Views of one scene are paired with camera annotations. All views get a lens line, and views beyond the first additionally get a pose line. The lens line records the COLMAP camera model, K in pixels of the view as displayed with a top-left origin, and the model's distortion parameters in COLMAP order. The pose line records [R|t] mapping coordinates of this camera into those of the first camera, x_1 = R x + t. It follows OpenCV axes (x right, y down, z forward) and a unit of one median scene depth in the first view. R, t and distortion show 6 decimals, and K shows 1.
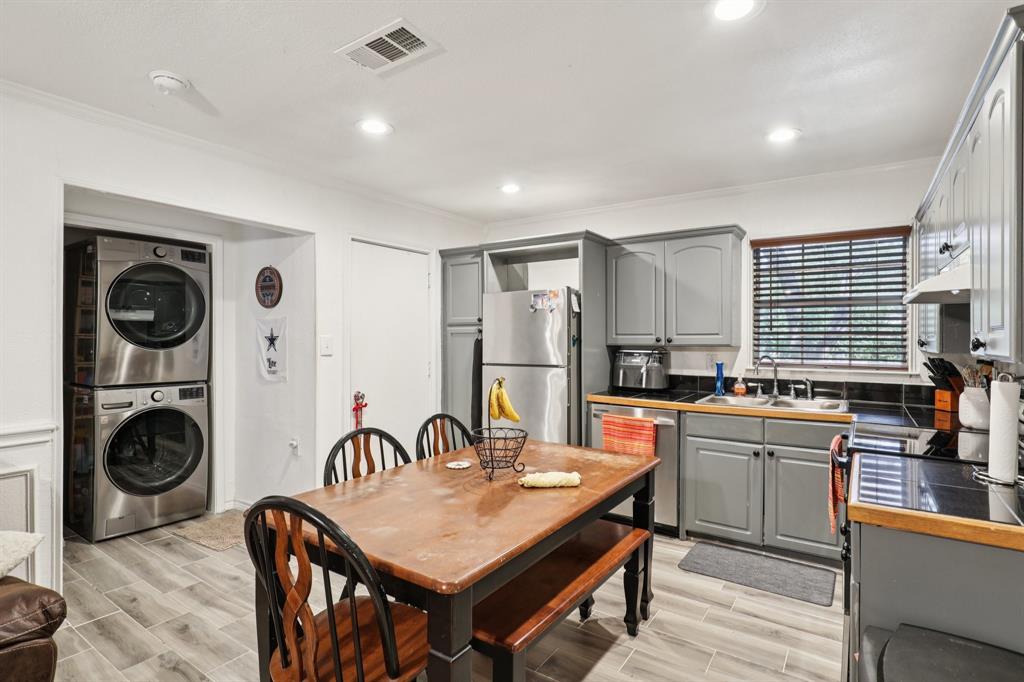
lens RADIAL K [[520.3, 0, 512.0], [0, 520.3, 341.0], [0, 0, 1]] dist [0.000612, 0.000056]
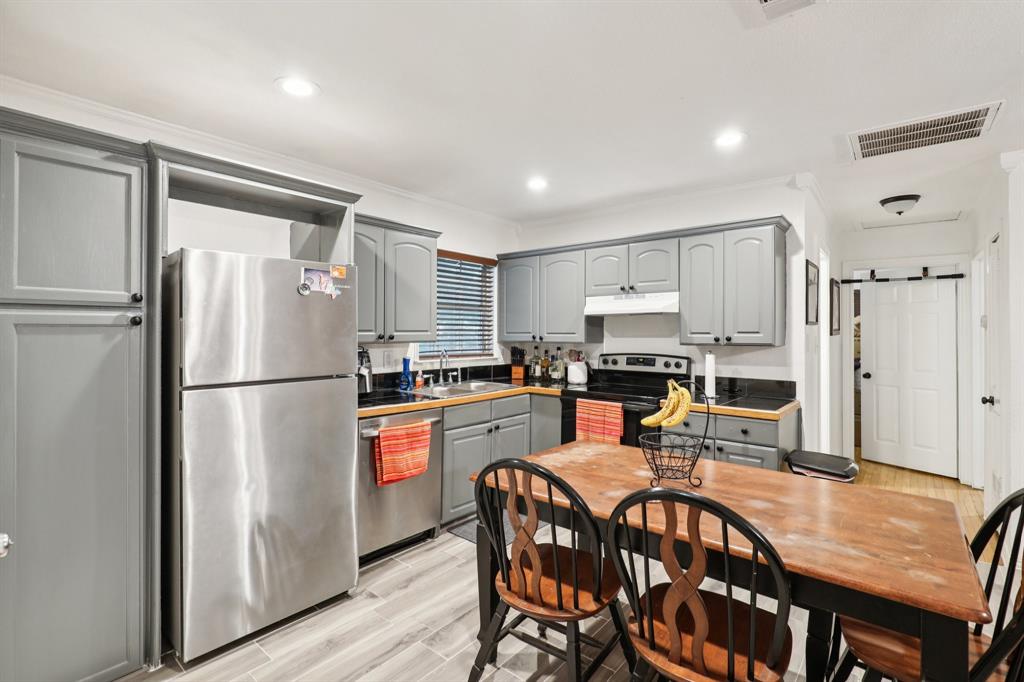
lens RADIAL K [[474.3, 0, 511.3], [0, 474.3, 330.2], [0, 0, 1]] dist [0.000625, 0.000048]
pose [[0.108767, 0.004152, 0.994059, -0.543196], [-0.001027, 0.999991, -0.004064, -0.010880], [-0.994067, -0.000579, 0.108770, 0.725893]]
